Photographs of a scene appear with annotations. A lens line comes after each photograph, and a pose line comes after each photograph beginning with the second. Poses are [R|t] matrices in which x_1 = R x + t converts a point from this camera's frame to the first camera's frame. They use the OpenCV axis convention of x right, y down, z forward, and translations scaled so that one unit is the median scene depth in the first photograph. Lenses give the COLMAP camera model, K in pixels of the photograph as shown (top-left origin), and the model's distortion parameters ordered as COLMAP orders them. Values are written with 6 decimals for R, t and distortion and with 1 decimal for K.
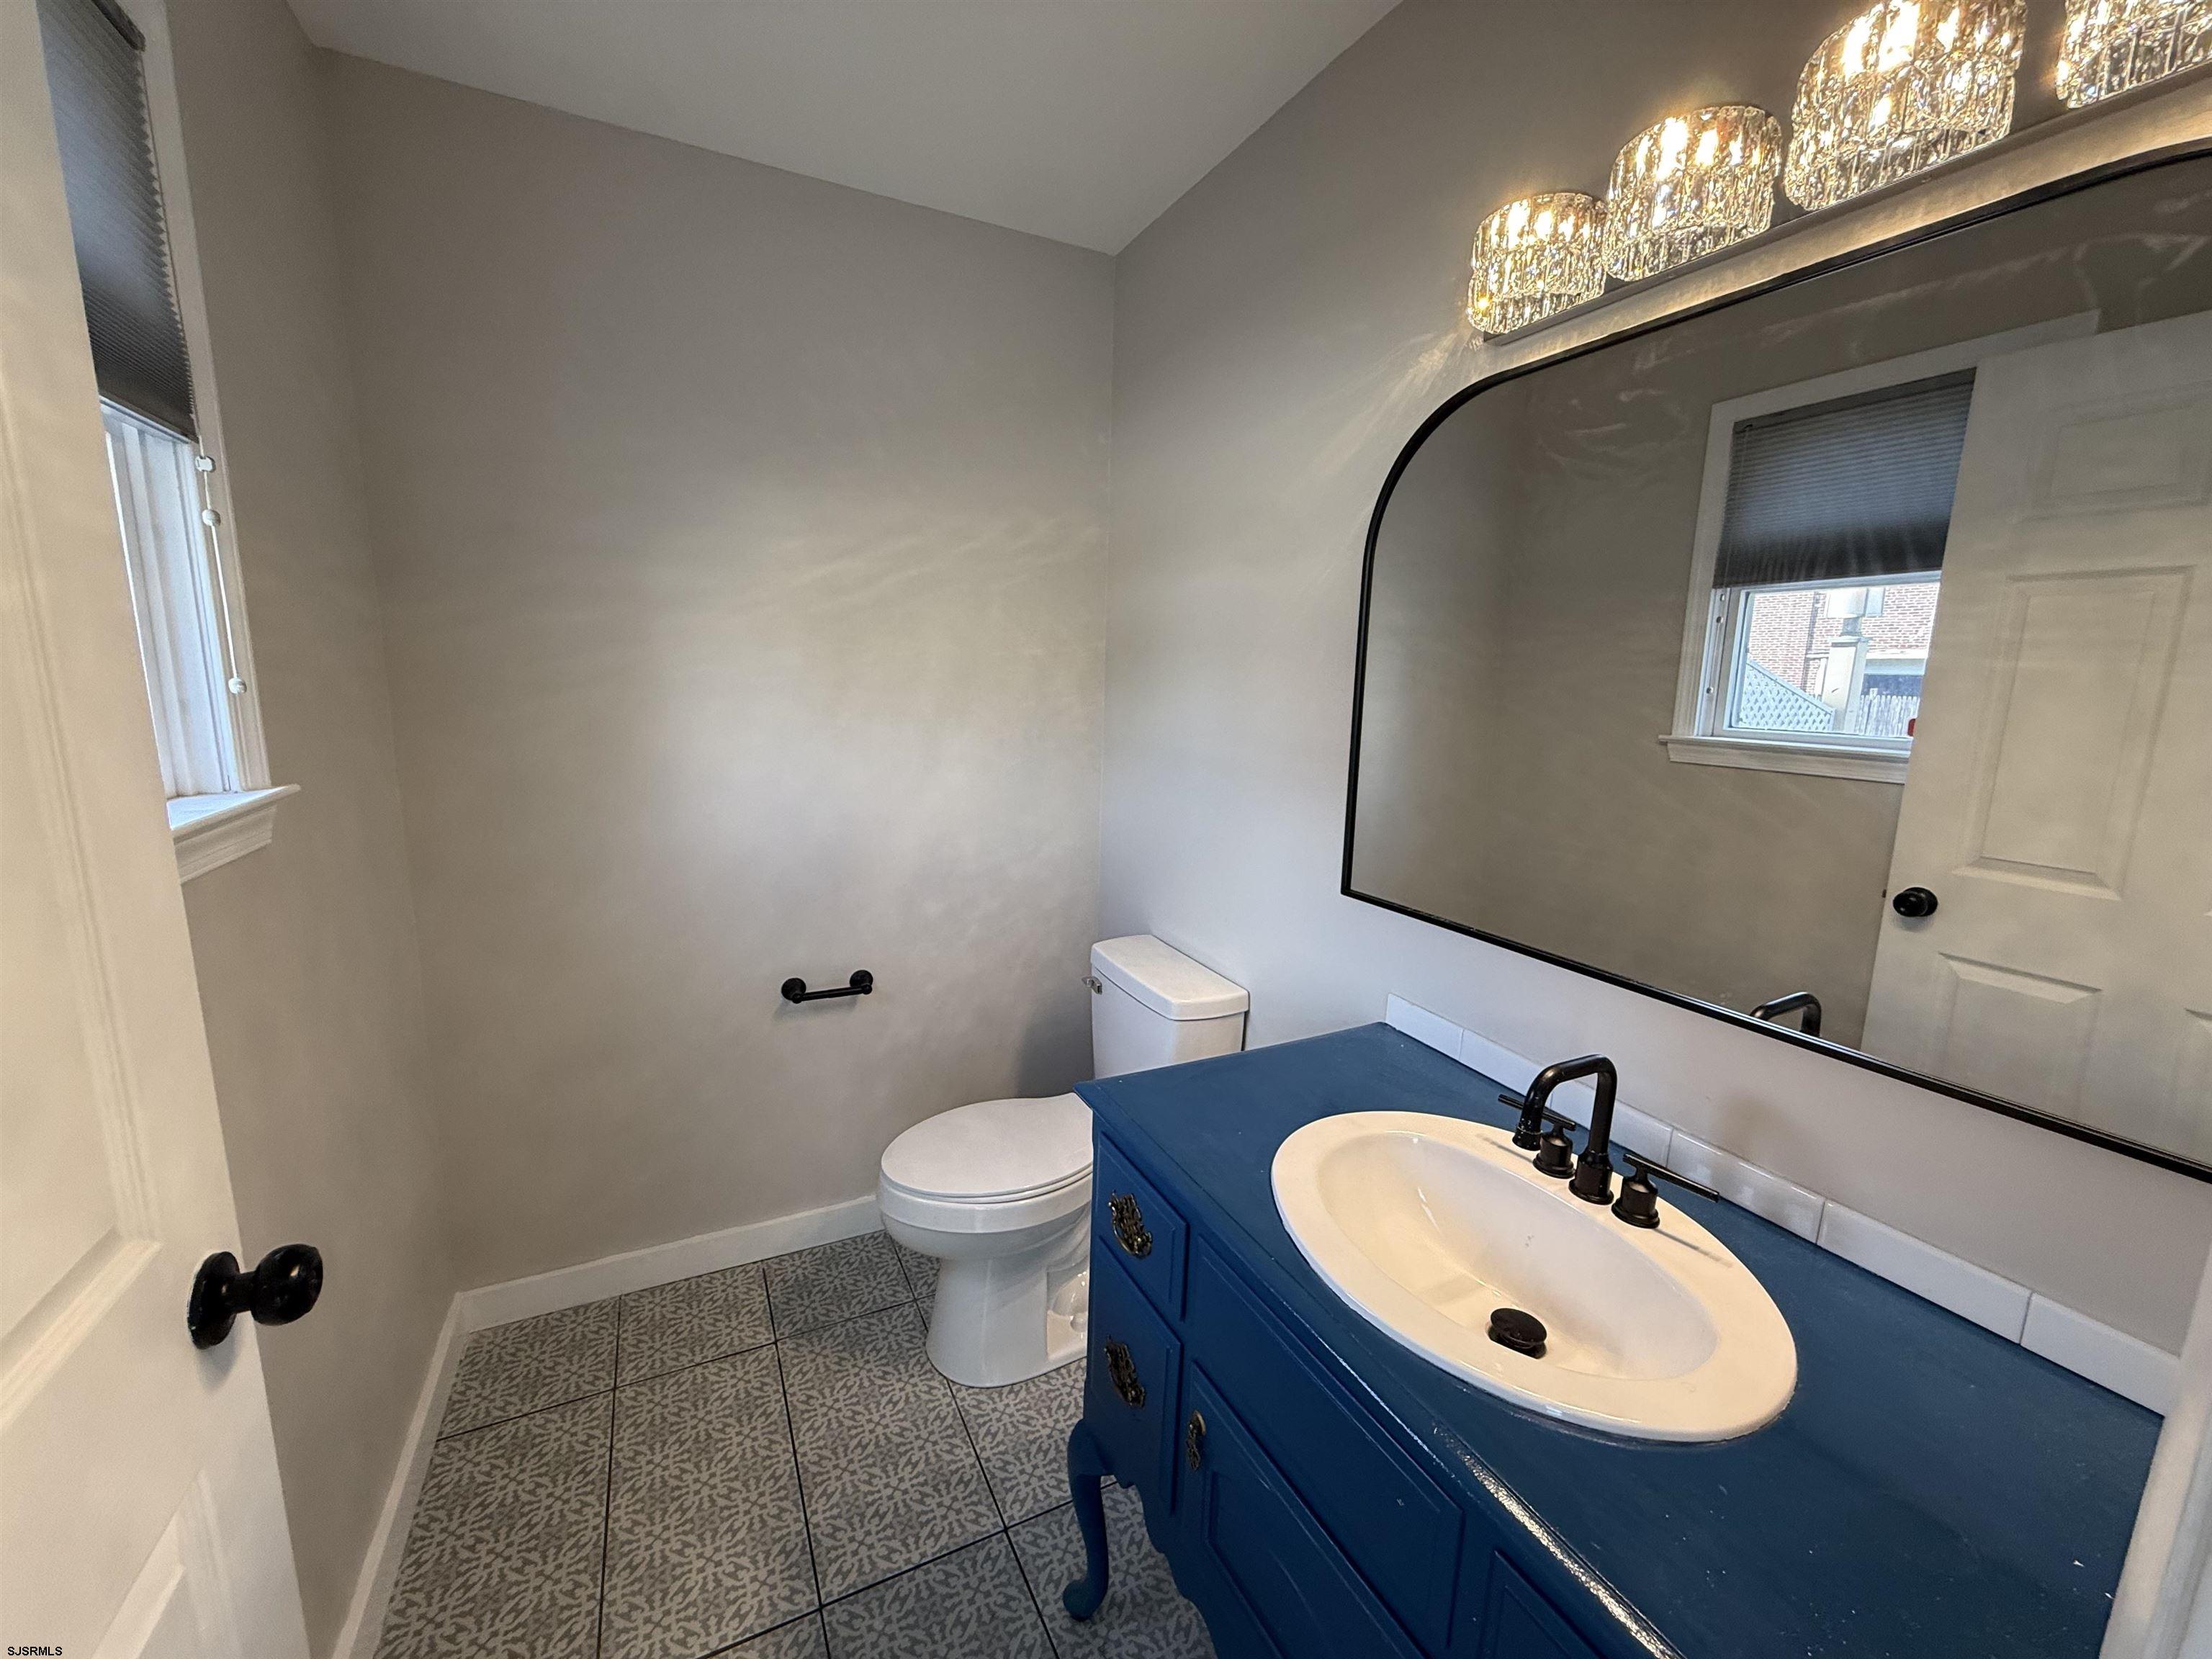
lens RADIAL K [[880.2, 0, 1102.2], [0, 880.2, 829.0], [0, 0, 1]] dist [-0.000450, 0.000698]
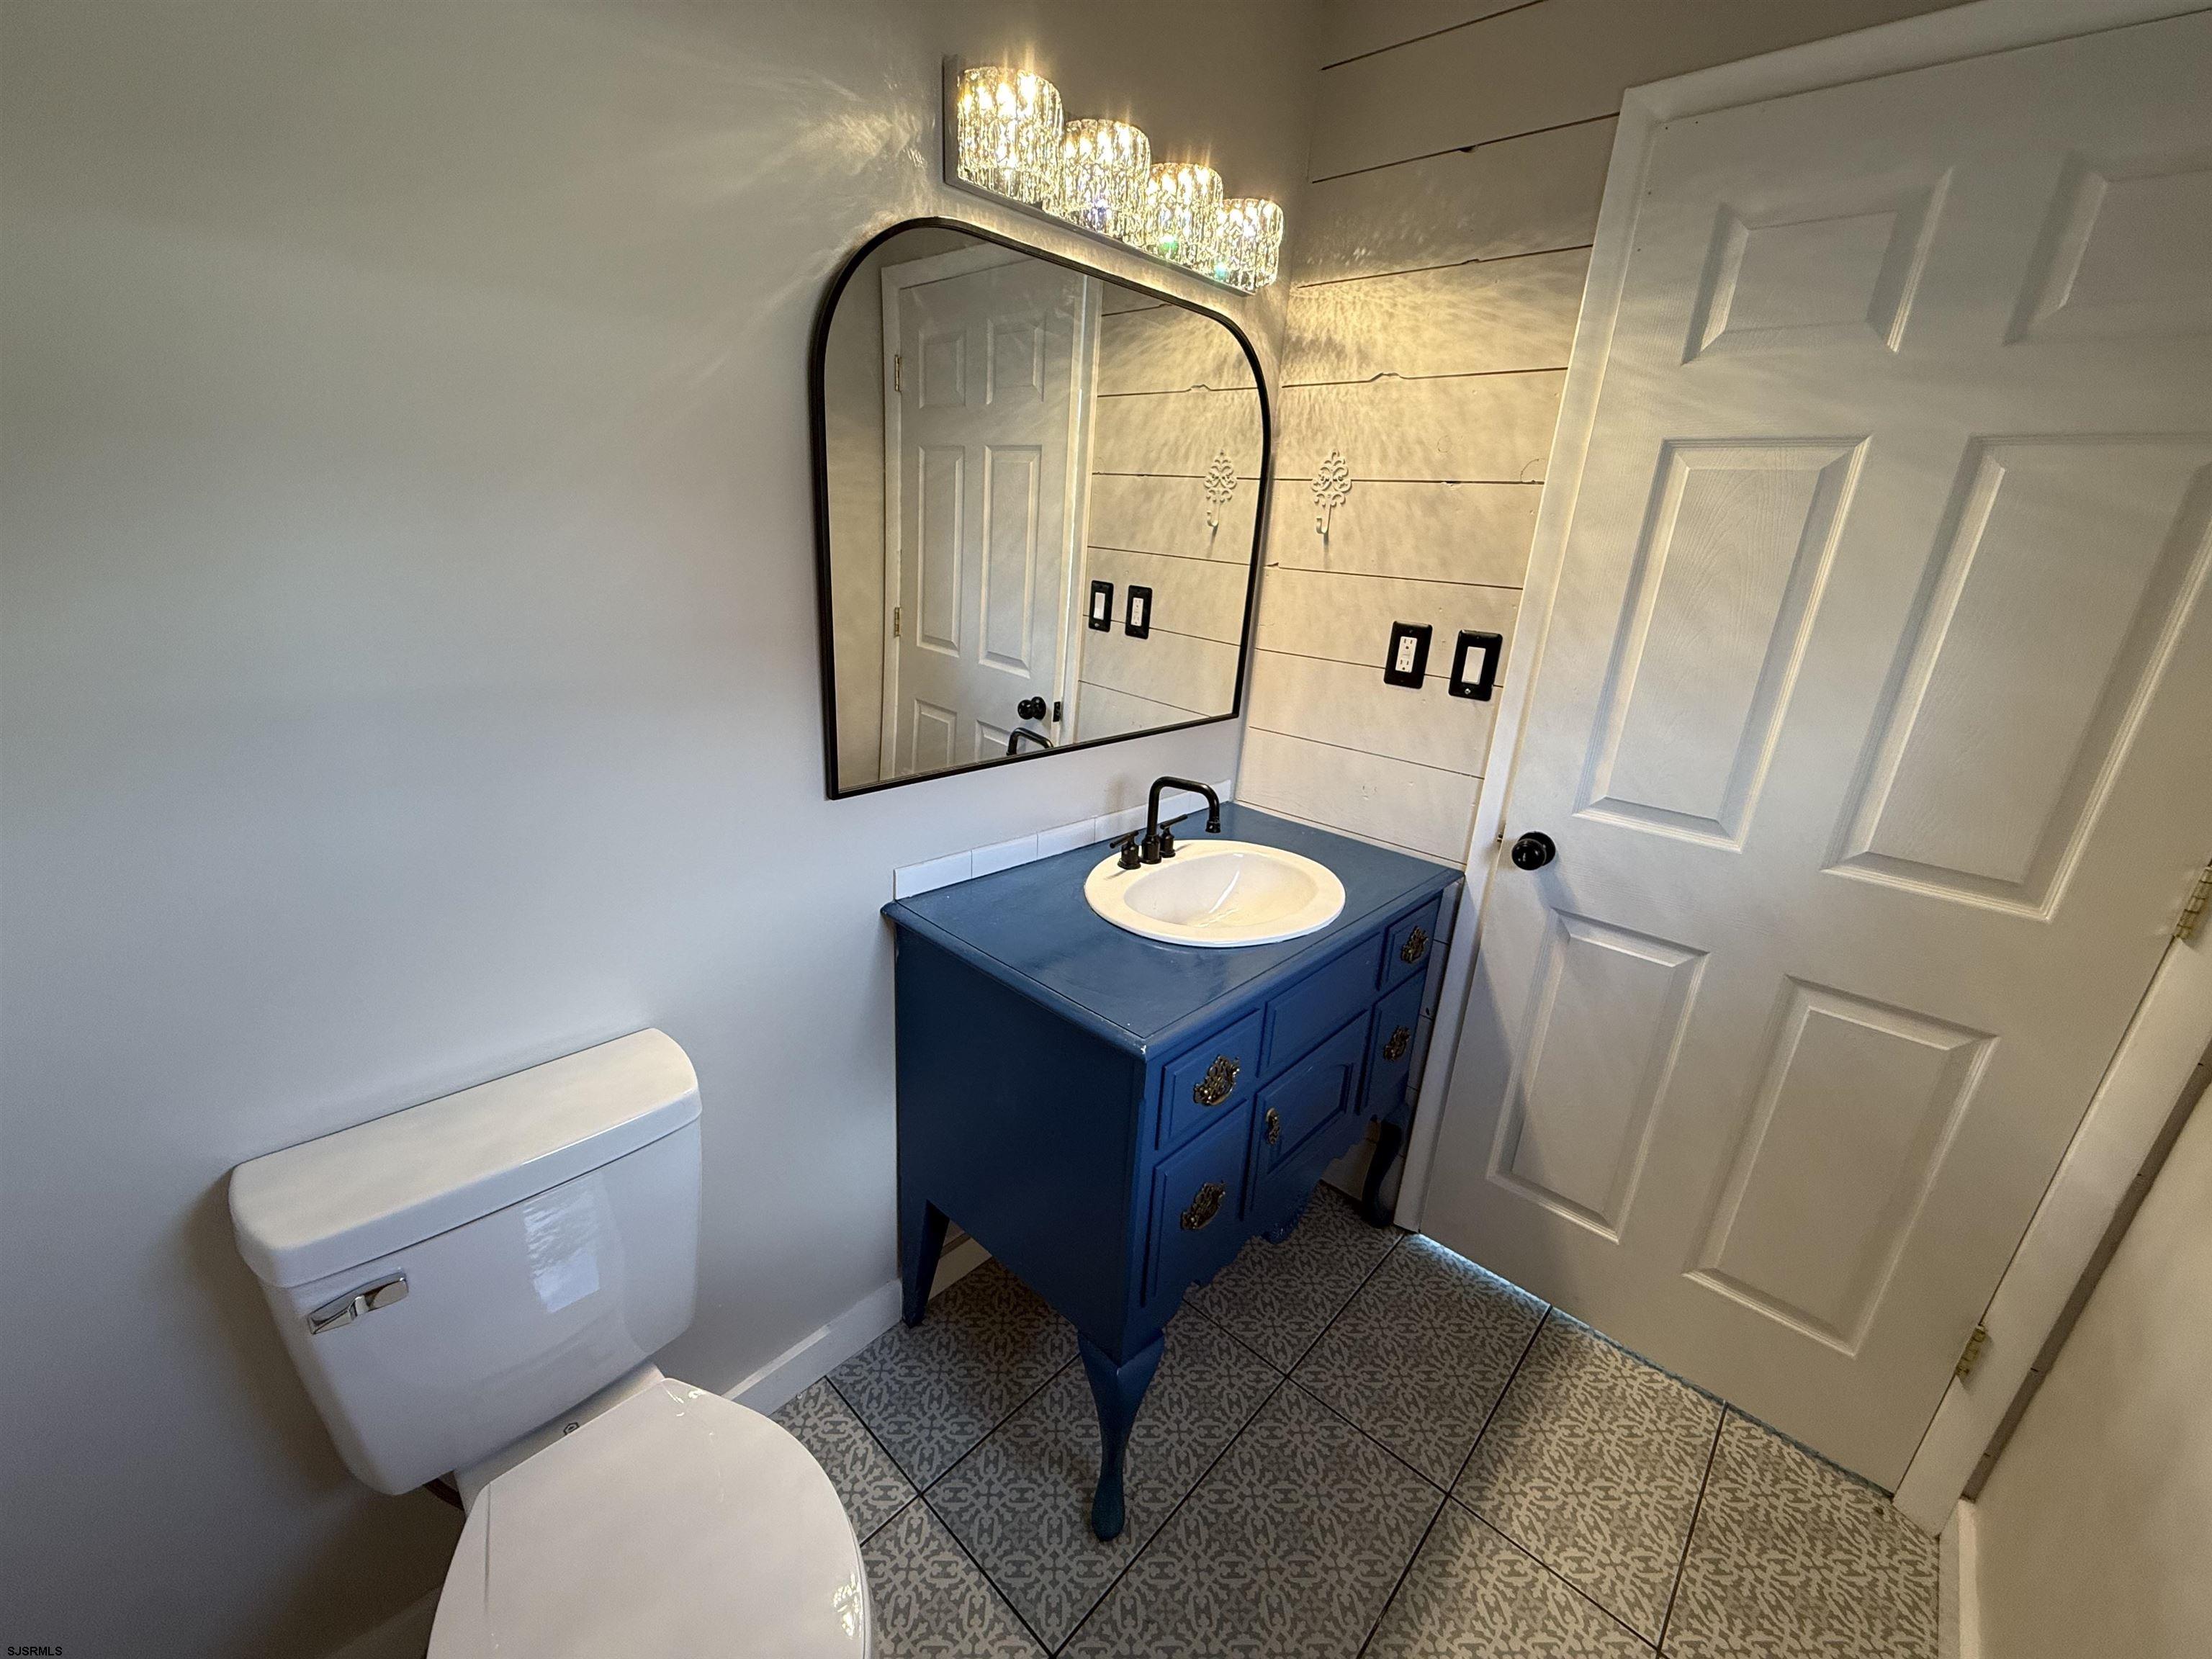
lens RADIAL K [[880.2, 0, 1102.2], [0, 880.2, 829.0], [0, 0, 1]] dist [-0.000450, 0.000698]
pose [[-0.357426, -0.342151, 0.869010, -0.646071], [0.093363, 0.912725, 0.397763, -0.243334], [-0.929263, 0.223304, -0.294288, 1.171918]]
